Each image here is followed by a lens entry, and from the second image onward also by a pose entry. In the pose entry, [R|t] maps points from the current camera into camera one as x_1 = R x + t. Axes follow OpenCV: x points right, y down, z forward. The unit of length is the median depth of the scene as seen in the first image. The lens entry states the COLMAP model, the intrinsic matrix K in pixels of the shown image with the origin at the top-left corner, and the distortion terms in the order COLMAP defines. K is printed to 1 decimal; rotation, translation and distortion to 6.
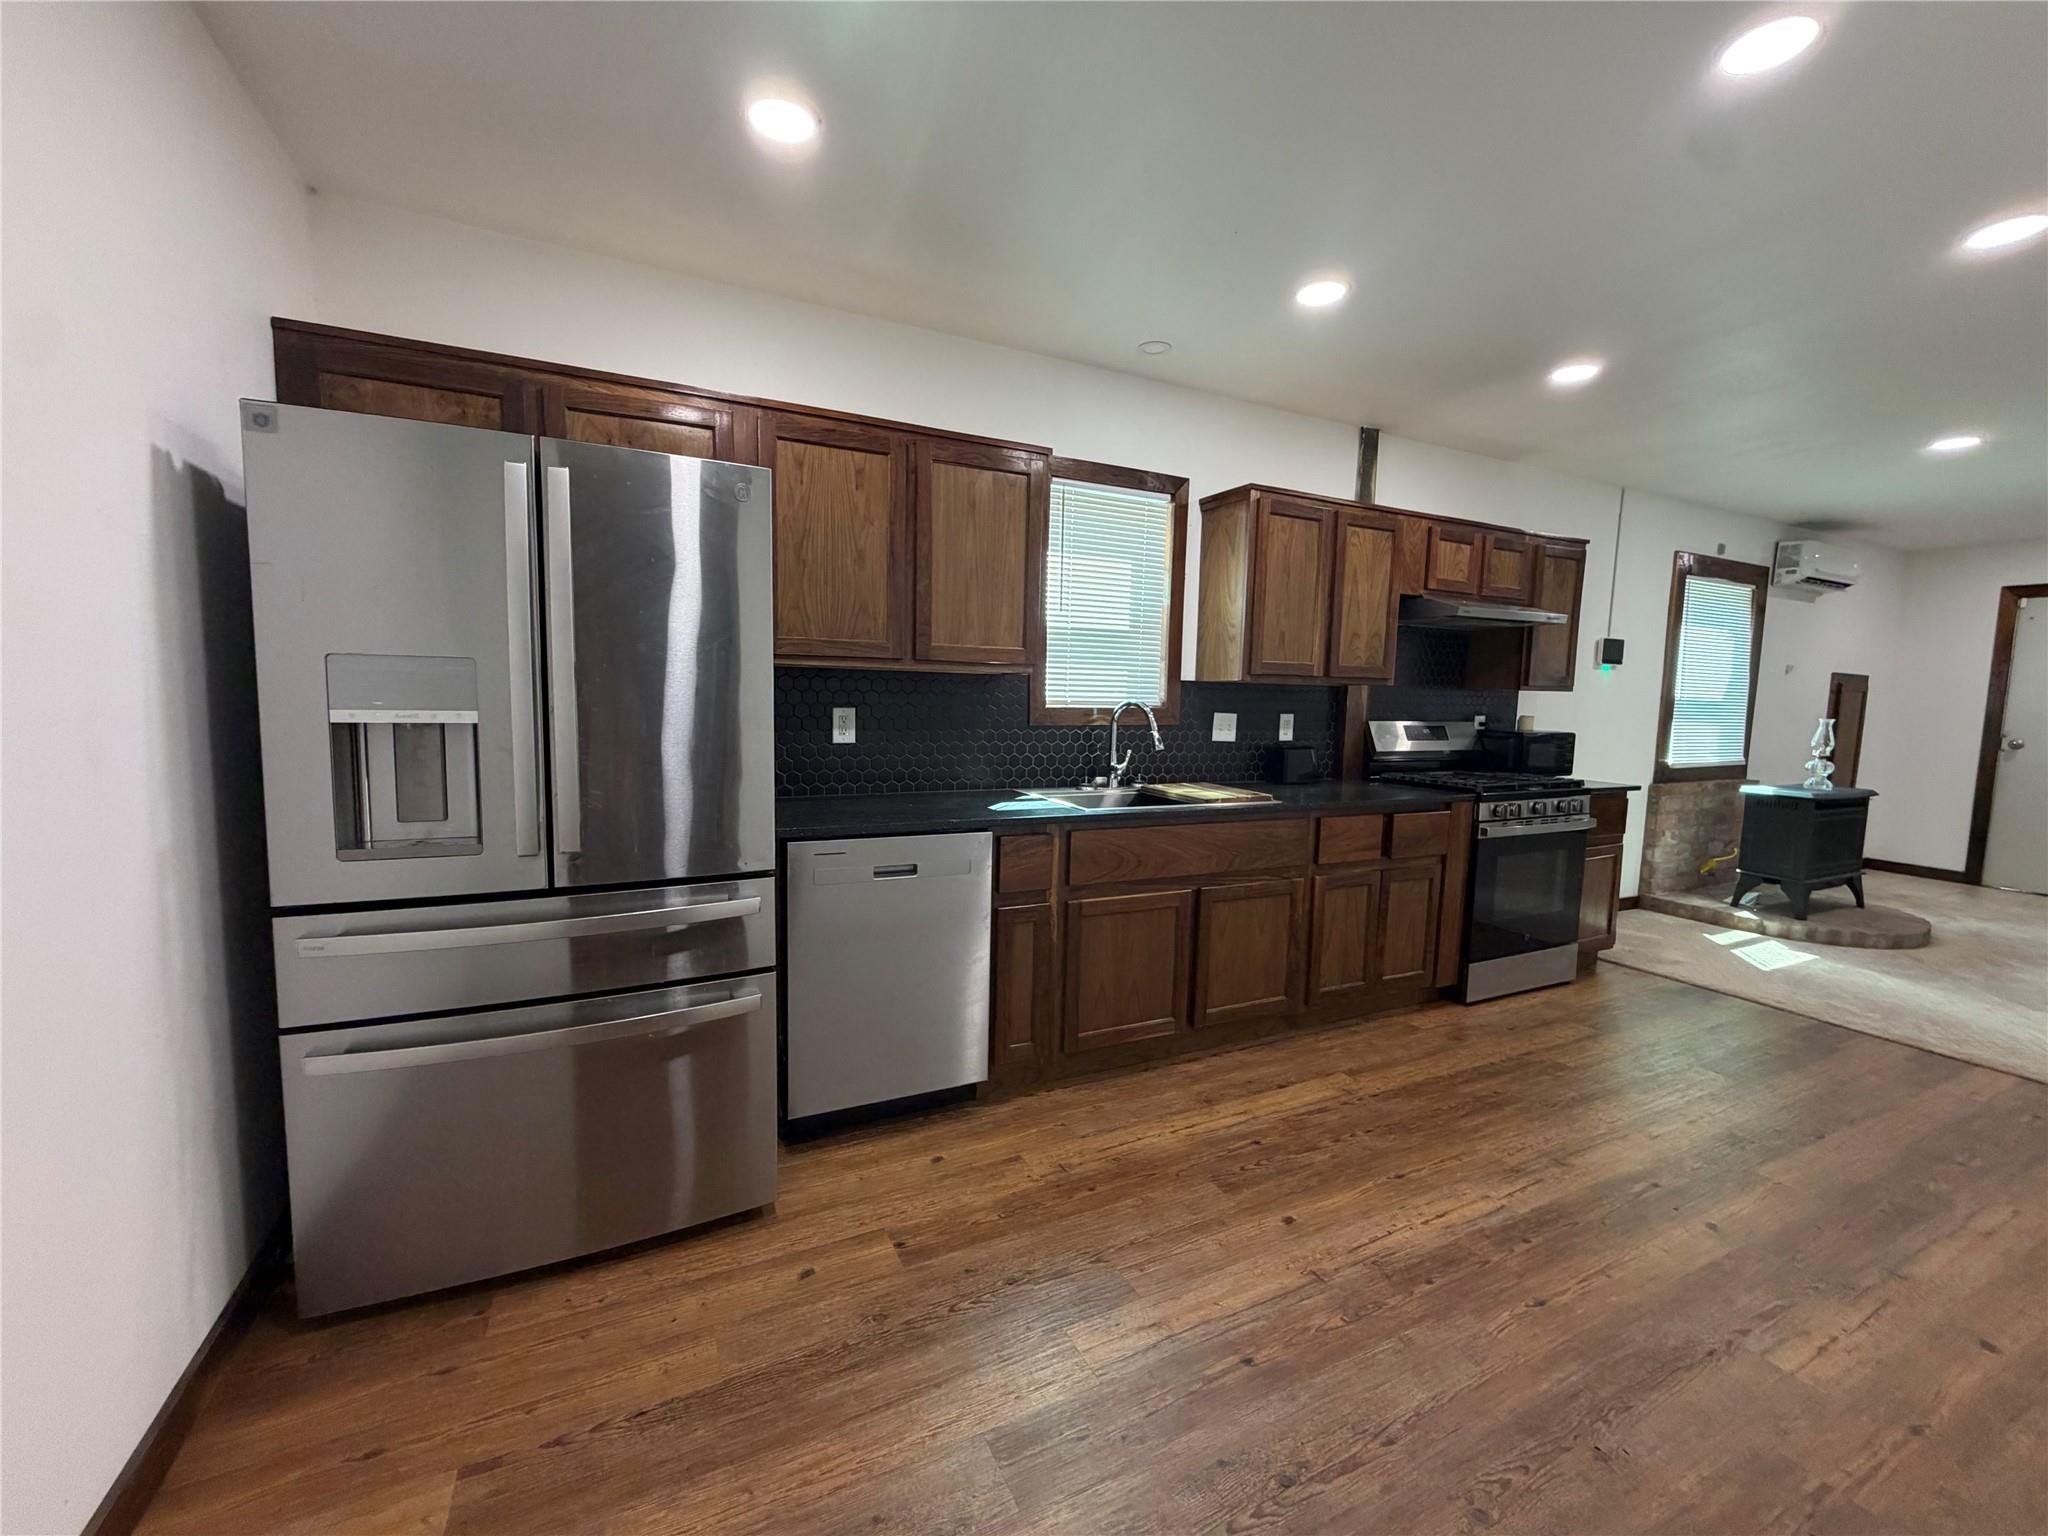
lens RADIAL K [[819.2, 0, 1021.3], [0, 819.2, 767.2], [0, 0, 1]] dist [-0.000662, 0.000779]
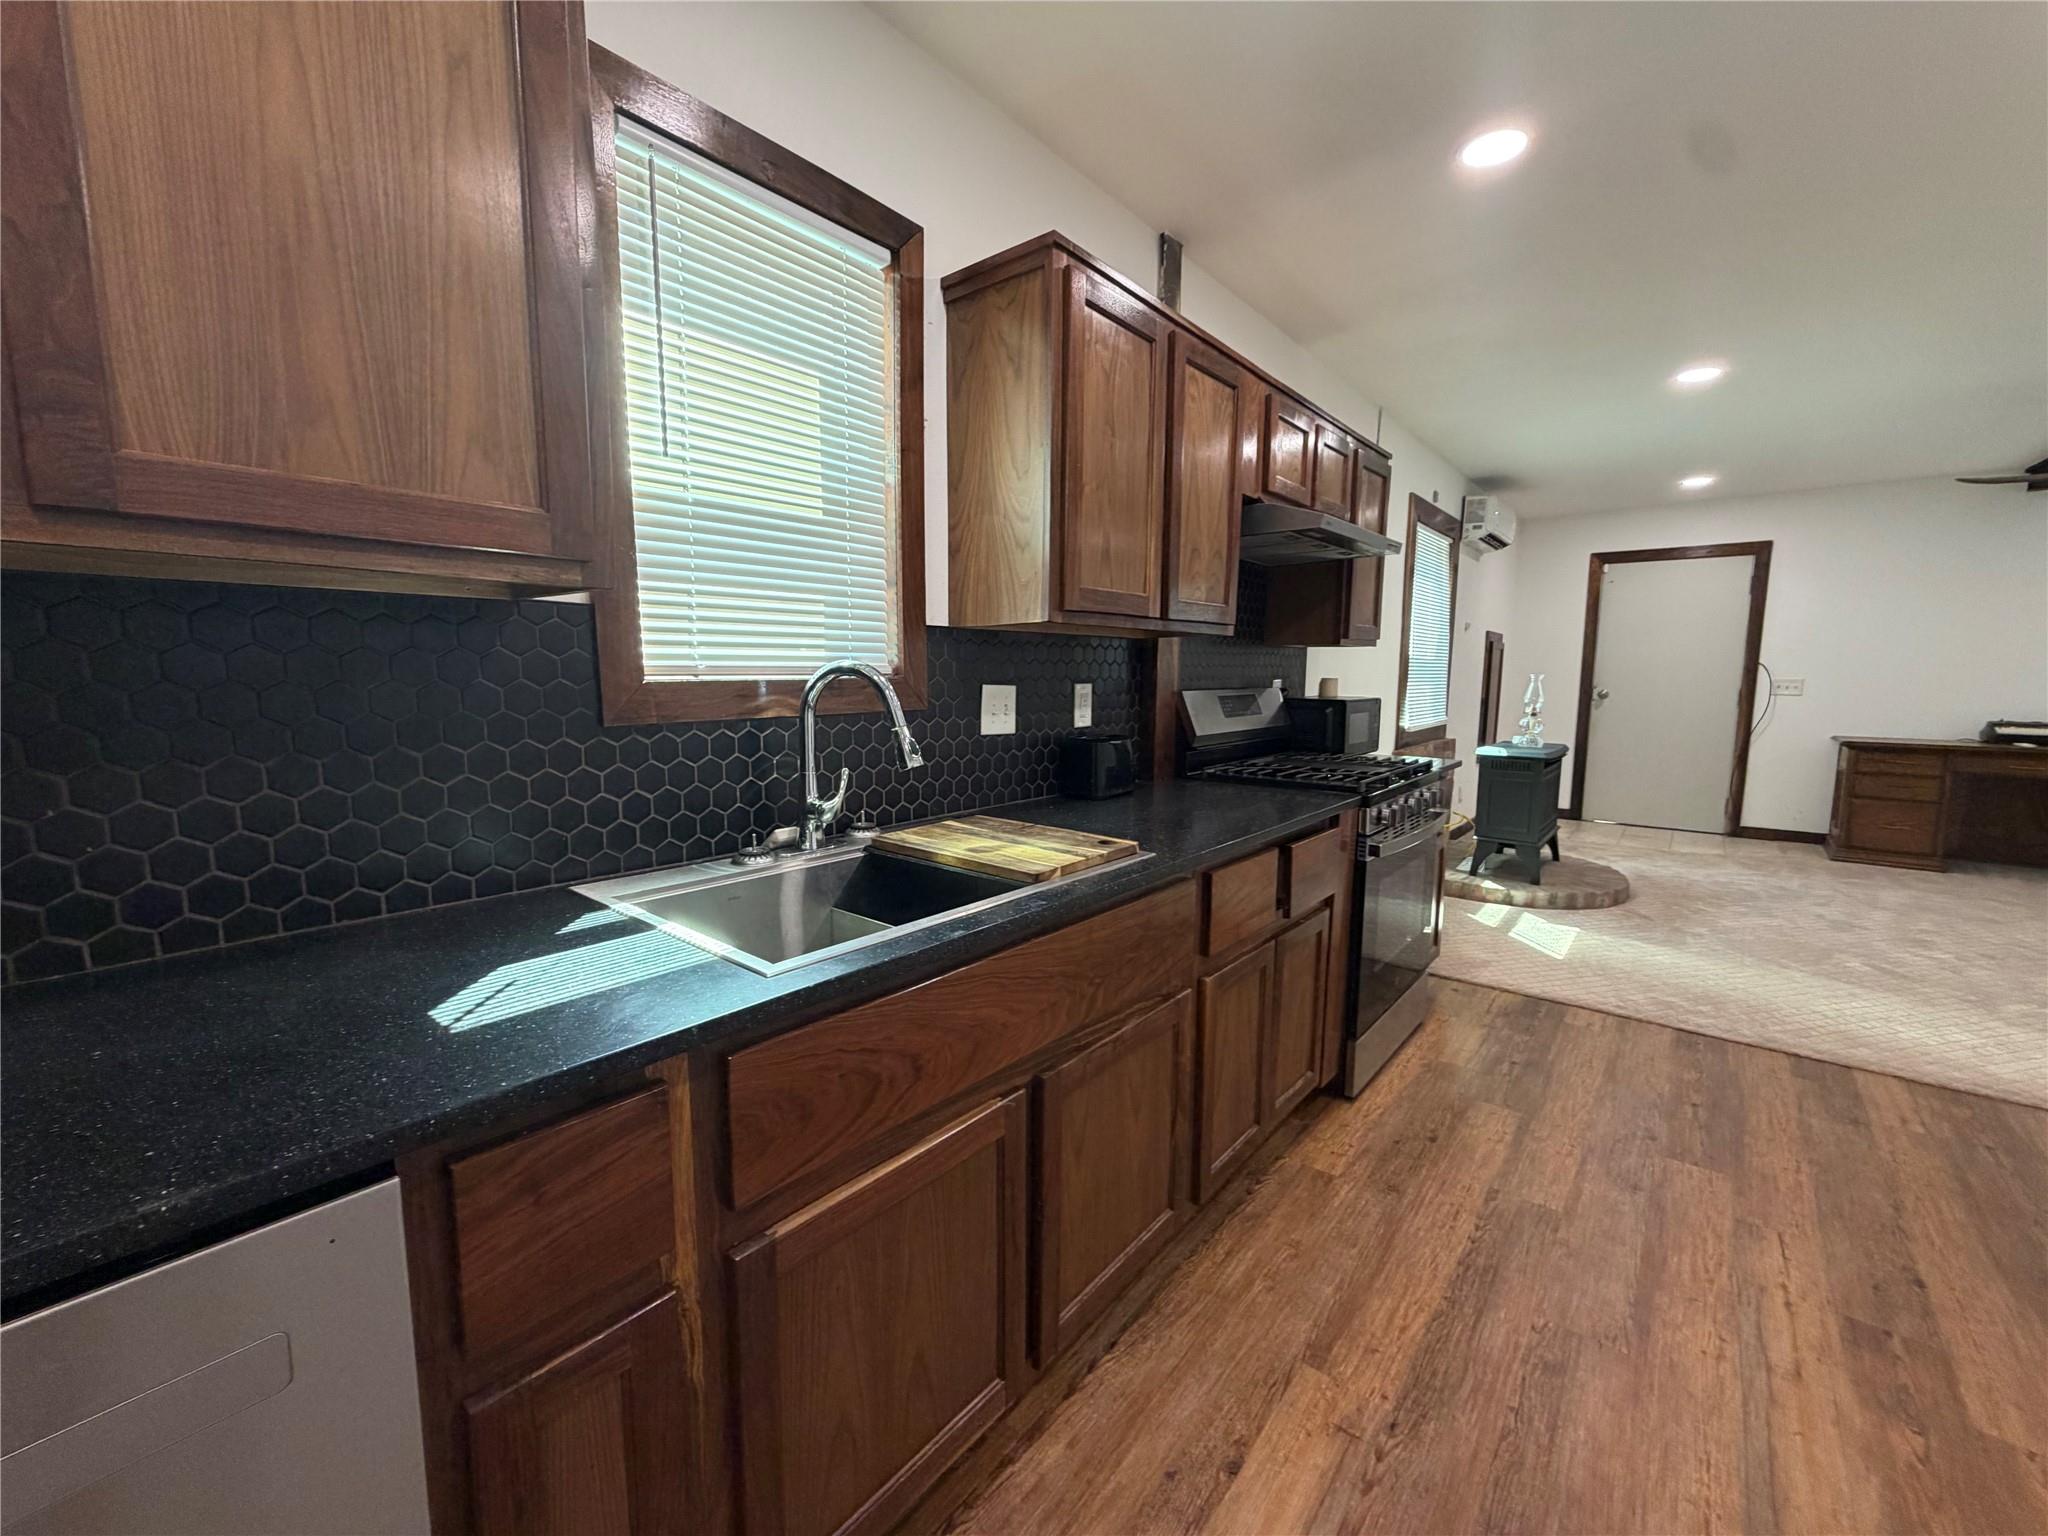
lens RADIAL K [[819.2, 0, 1021.3], [0, 819.2, 767.2], [0, 0, 1]] dist [-0.000662, 0.000779]
pose [[0.914870, -0.066748, 0.398194, 0.036416], [0.053929, 0.997605, 0.043321, -0.036135], [-0.400132, -0.018159, 0.916278, 0.521368]]
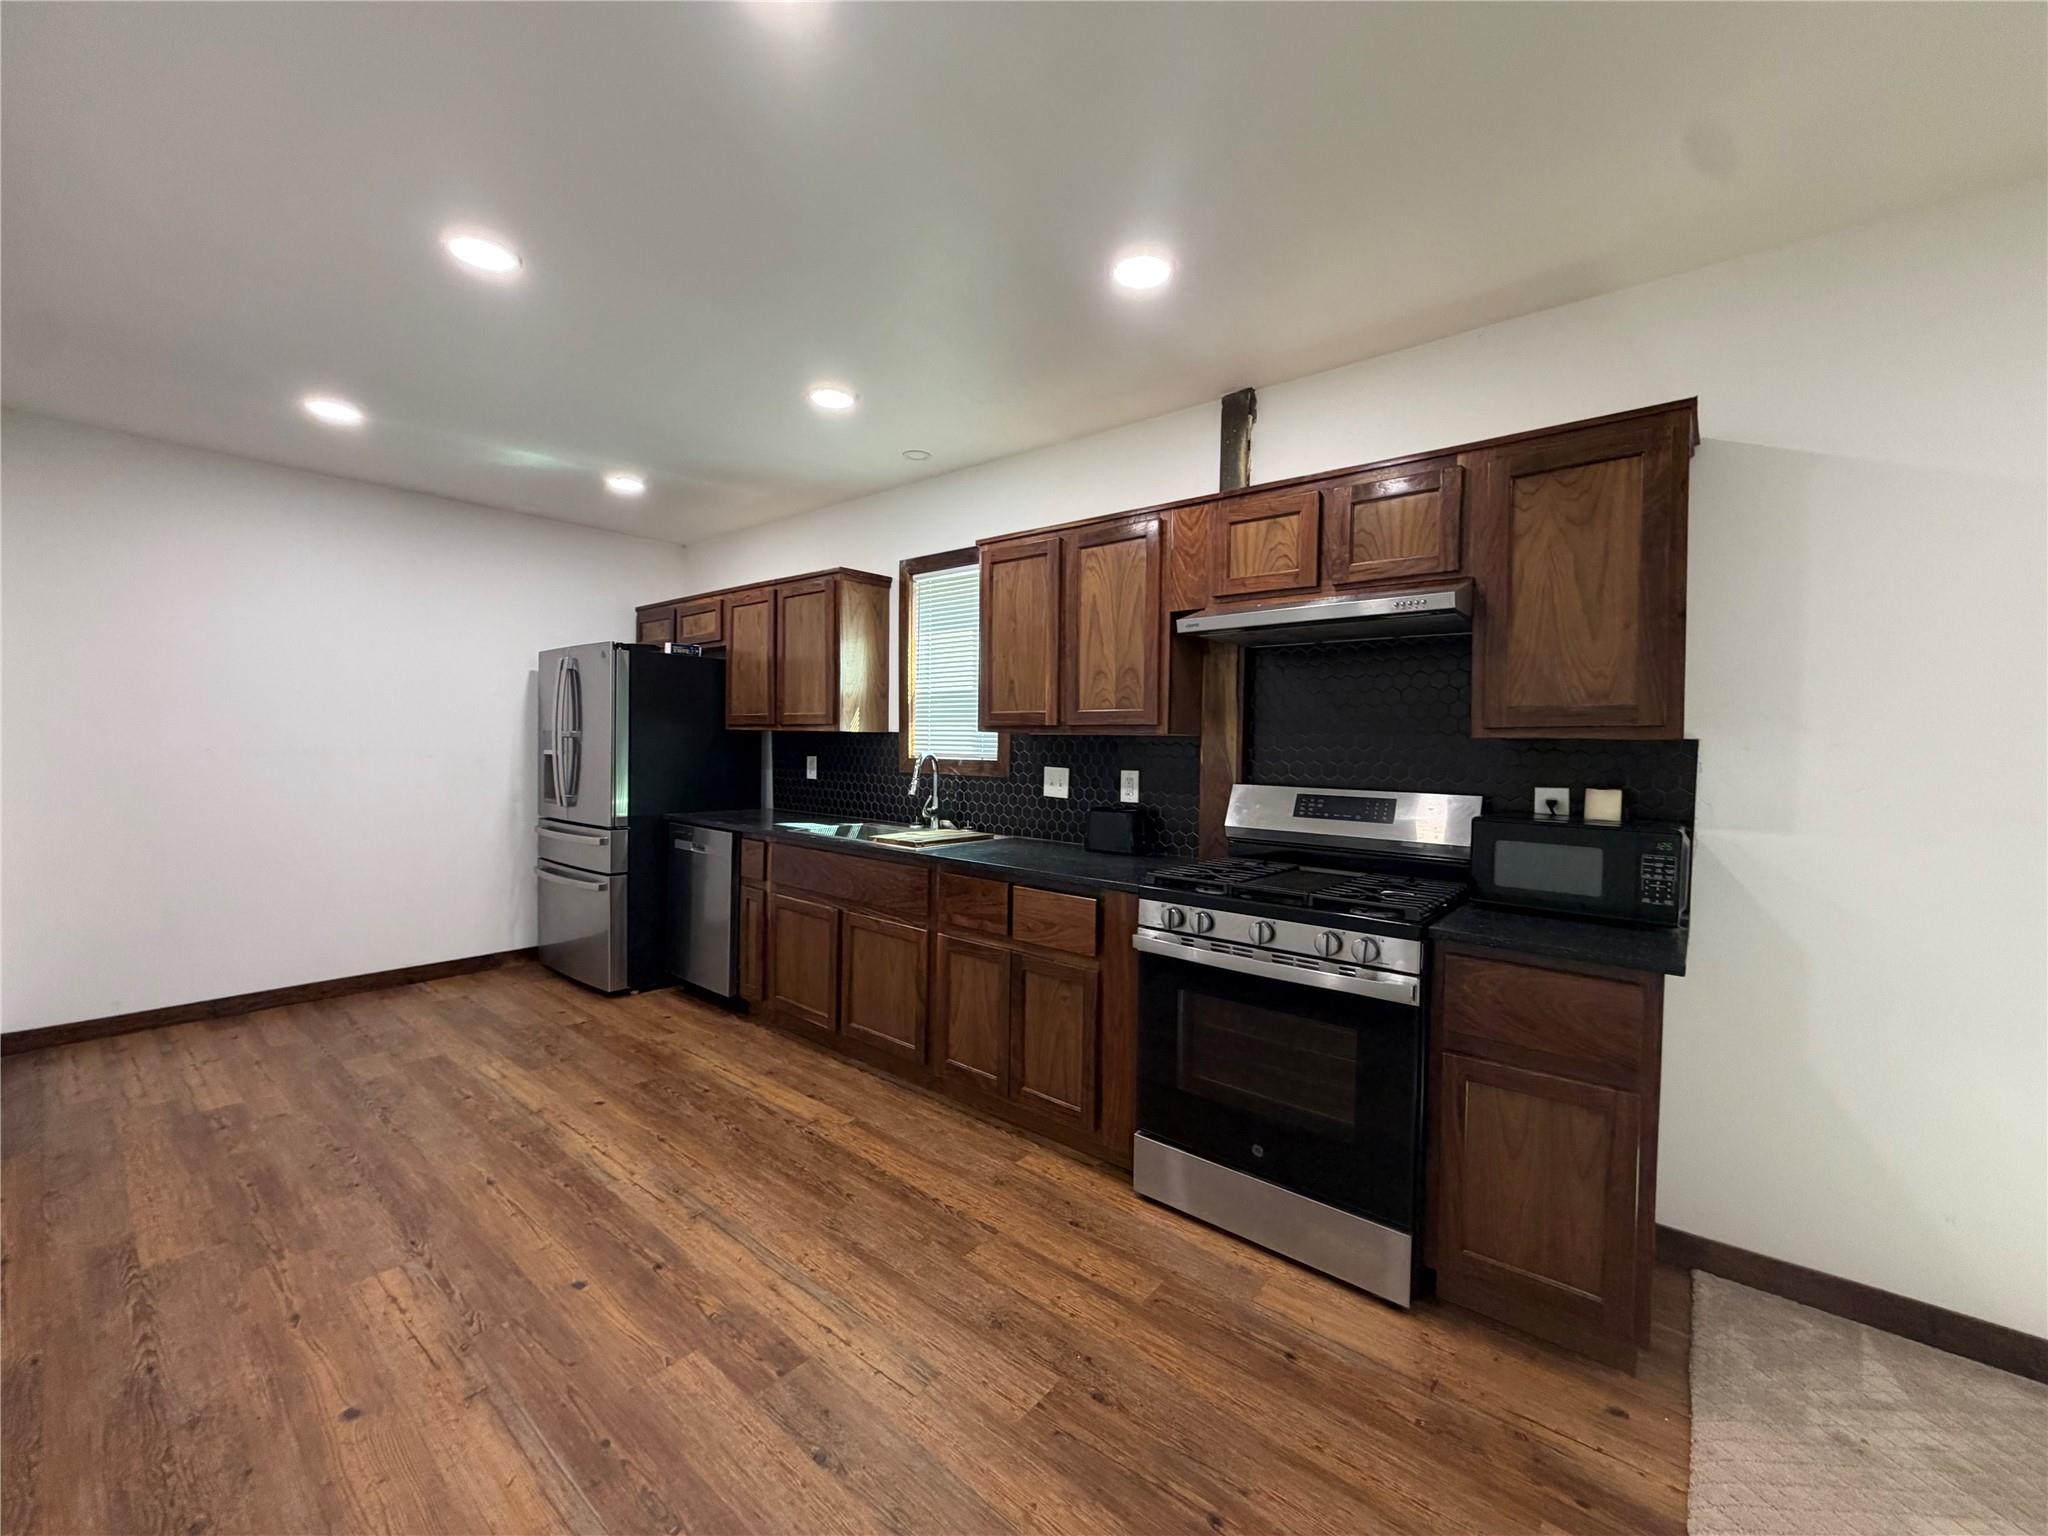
lens RADIAL K [[819.2, 0, 1021.3], [0, 819.2, 767.2], [0, 0, 1]] dist [-0.000662, 0.000779]
pose [[0.406375, 0.013477, -0.913607, 1.209338], [-0.091376, 0.995478, -0.025959, -0.042060], [0.909126, 0.094031, 0.405768, 0.644020]]
